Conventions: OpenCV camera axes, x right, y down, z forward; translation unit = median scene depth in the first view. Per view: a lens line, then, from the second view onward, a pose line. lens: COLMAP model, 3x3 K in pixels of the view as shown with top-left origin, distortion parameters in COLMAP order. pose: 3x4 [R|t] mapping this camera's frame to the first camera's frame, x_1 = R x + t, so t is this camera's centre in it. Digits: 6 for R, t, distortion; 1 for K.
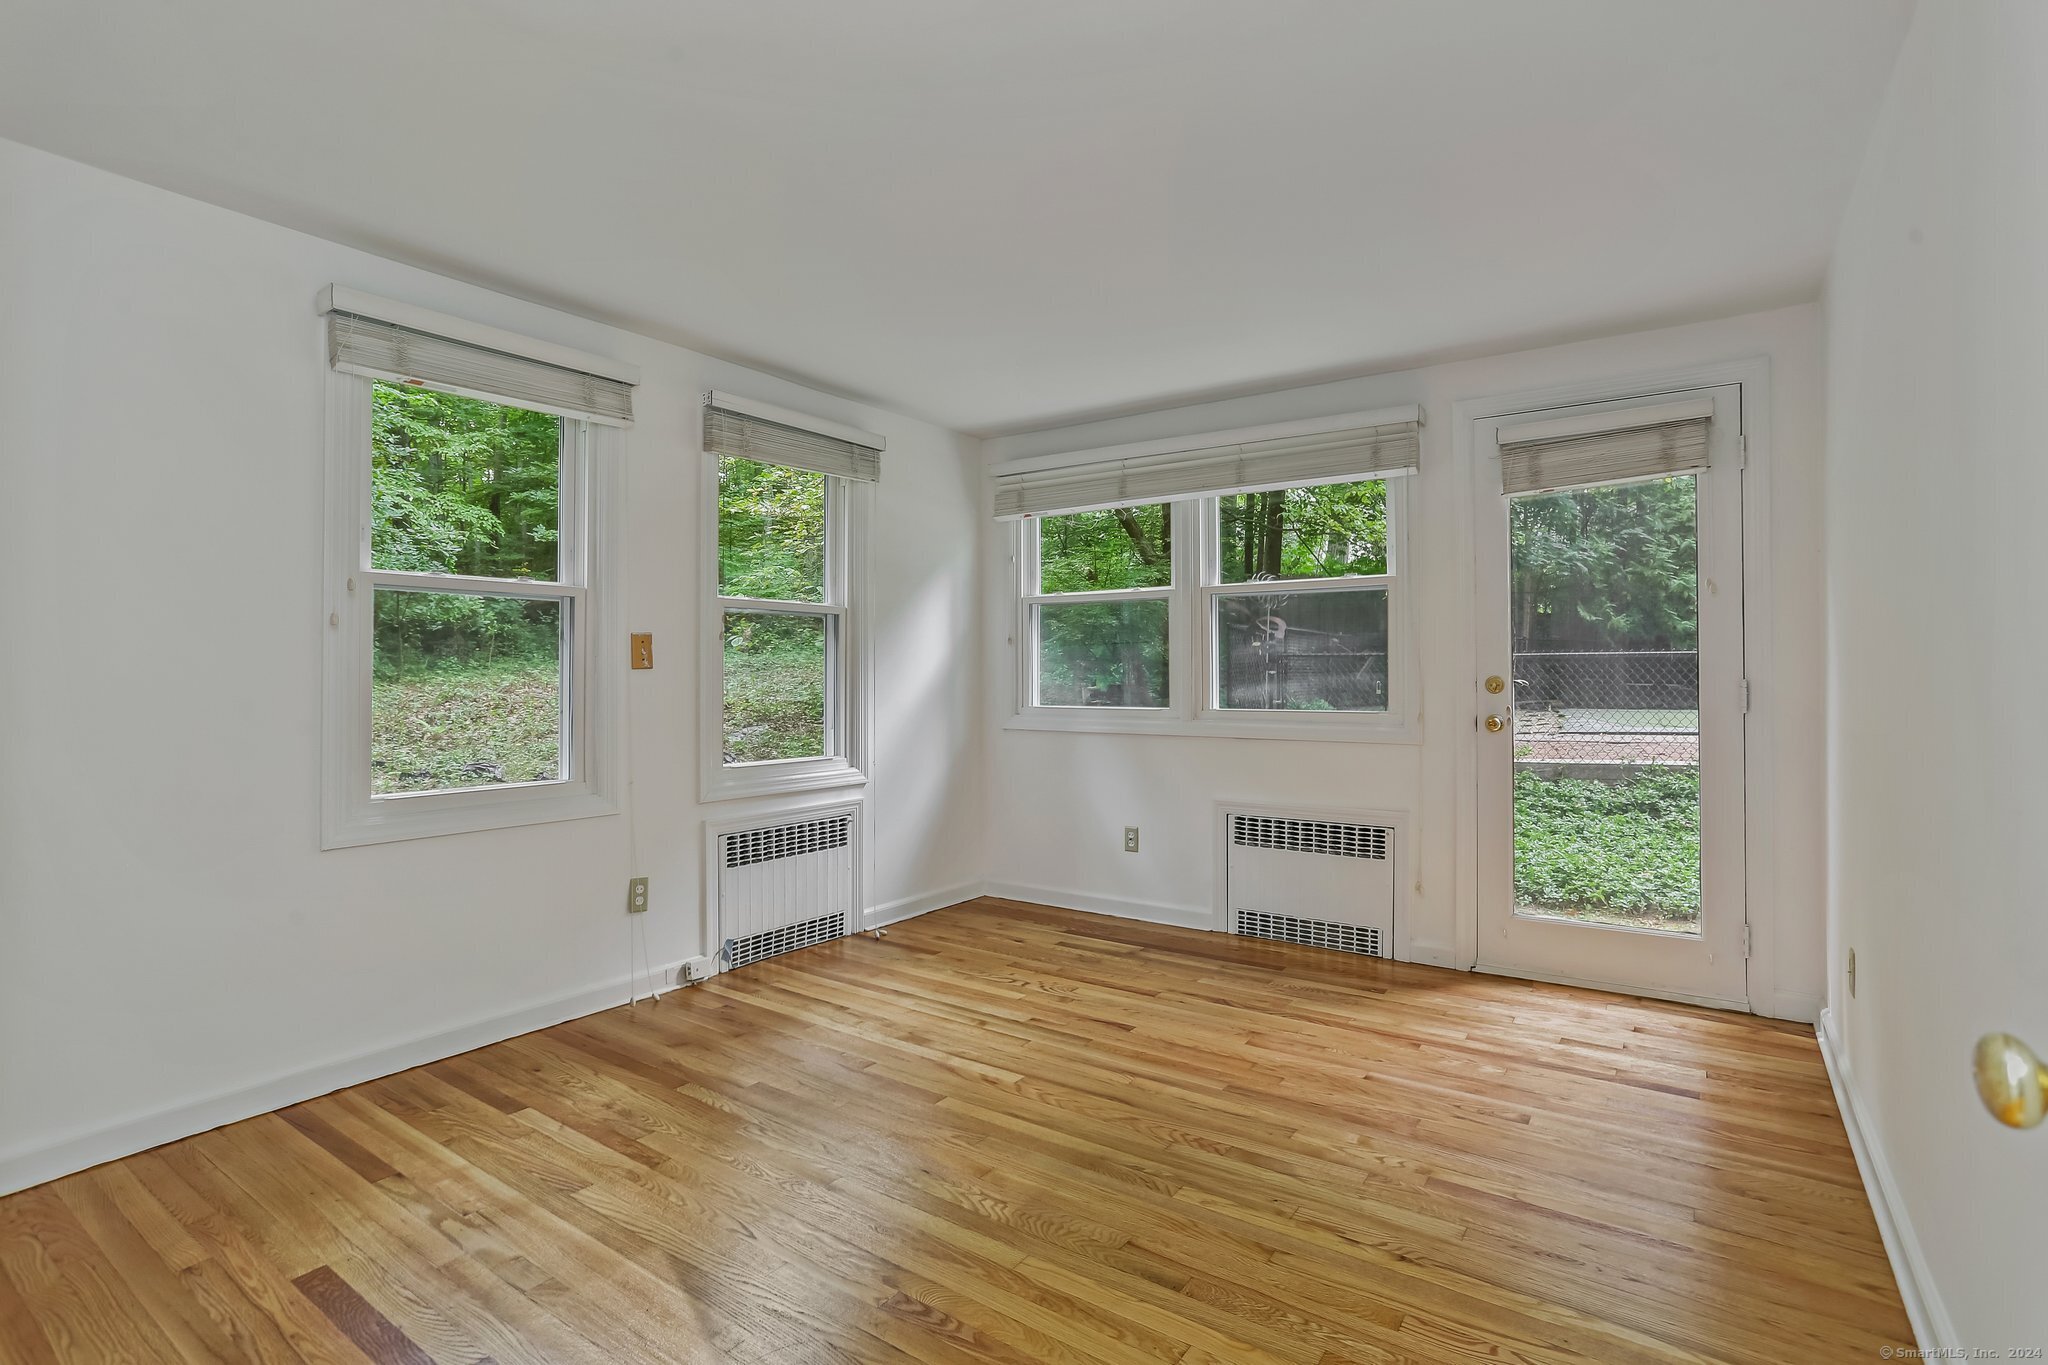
lens RADIAL K [[990.1, 0, 1018.6], [0, 990.1, 674.4], [0, 0, 1]] dist [-0.063194, 0.041656]
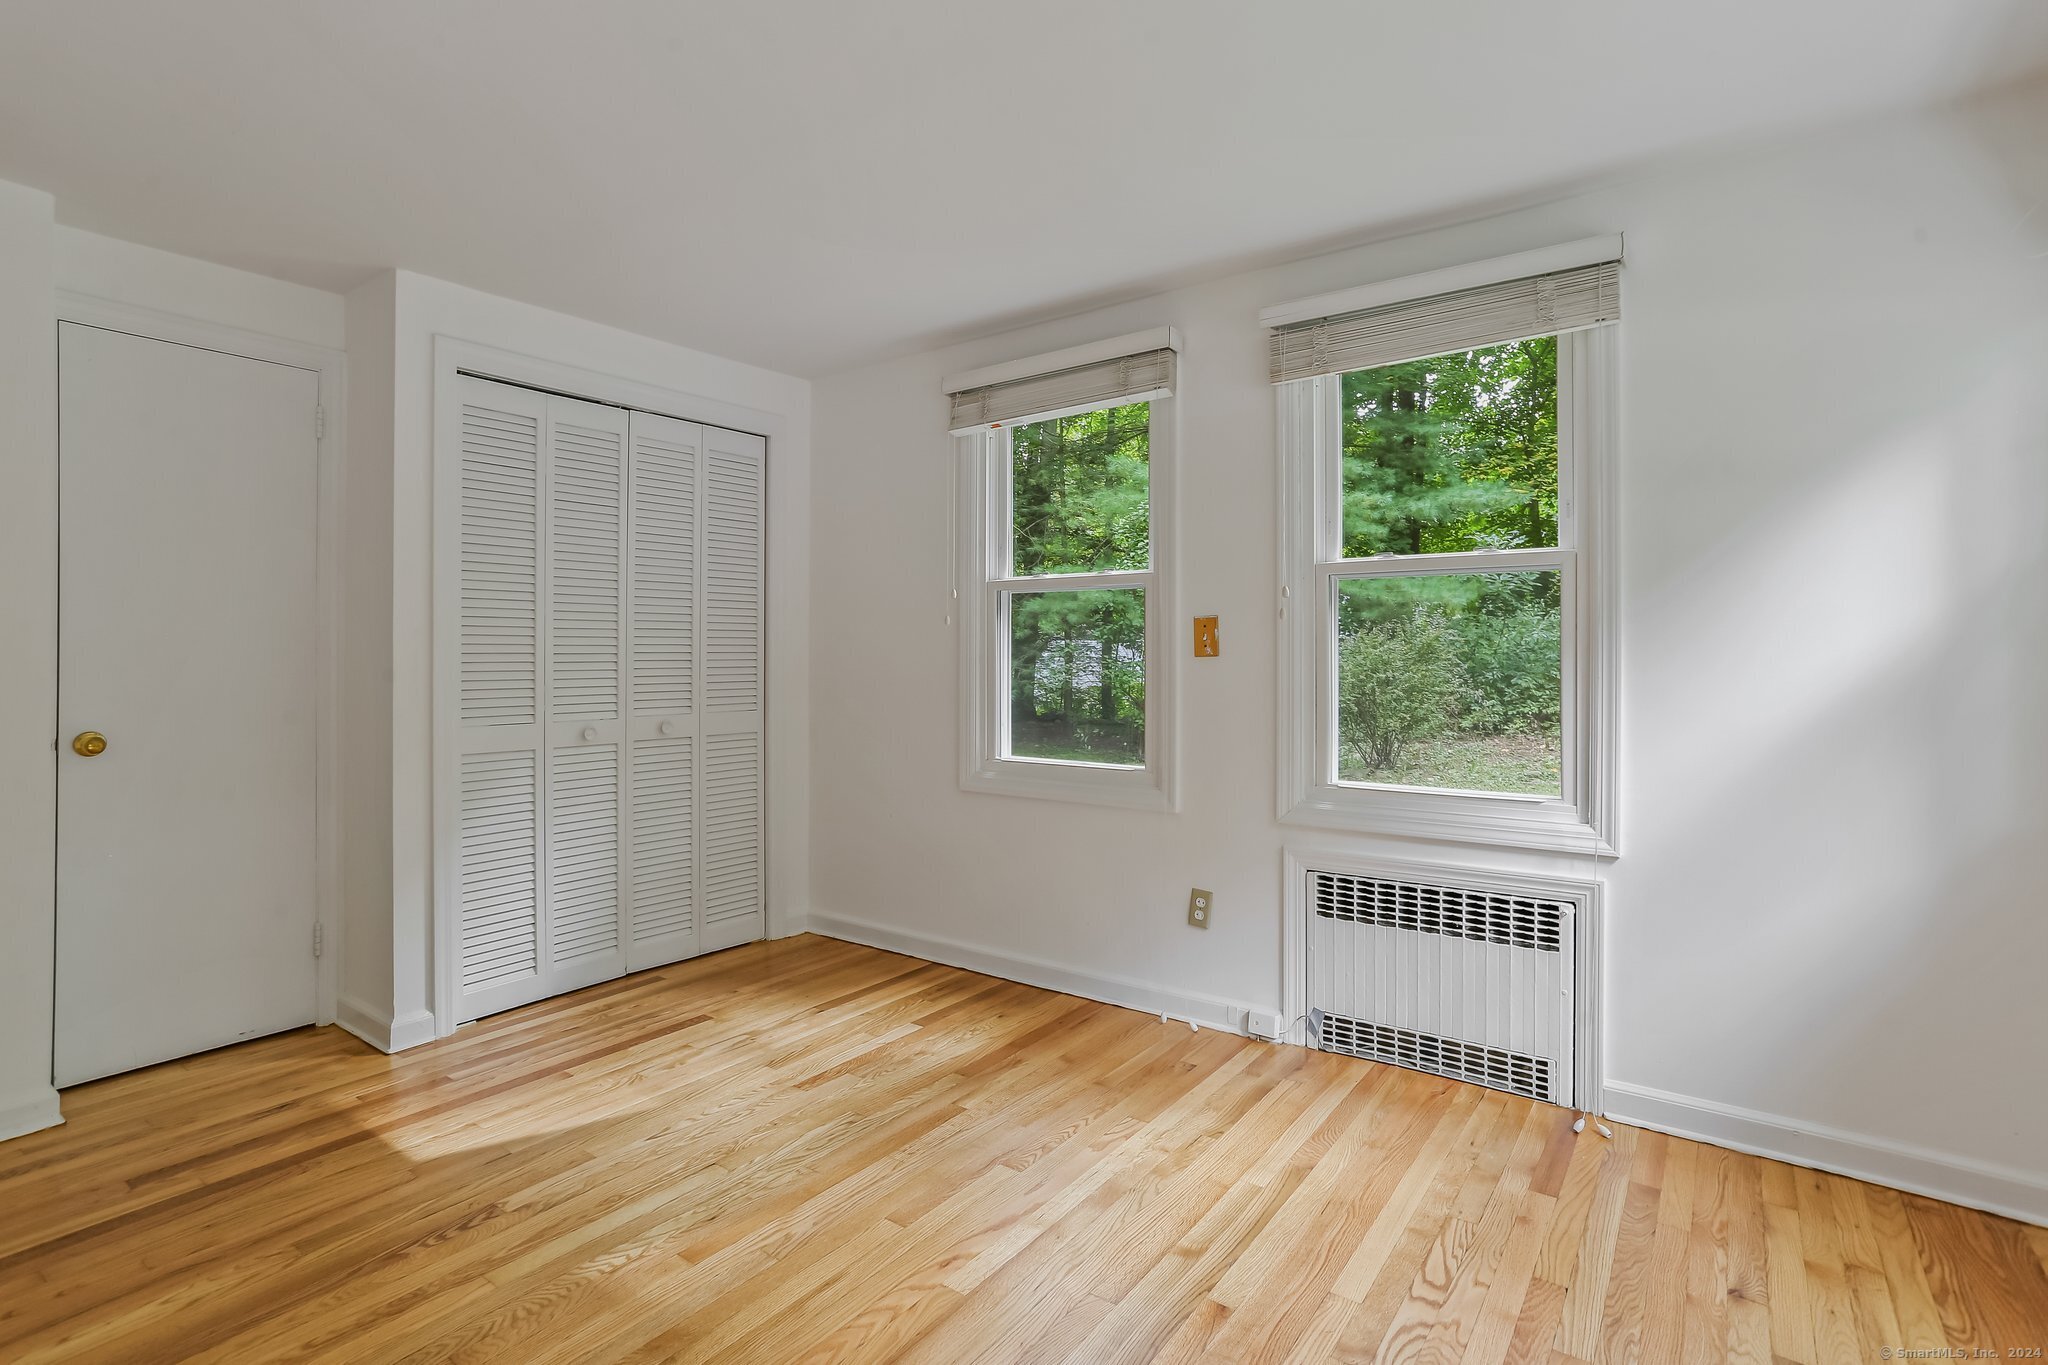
lens RADIAL K [[990.1, 0, 1018.6], [0, 990.1, 674.4], [0, 0, 1]] dist [-0.063194, 0.041656]
pose [[-0.028377, 0.016506, -0.999461, 0.515238], [0.000835, 0.999864, 0.016489, -0.004183], [0.999597, -0.000366, -0.028387, 0.860151]]
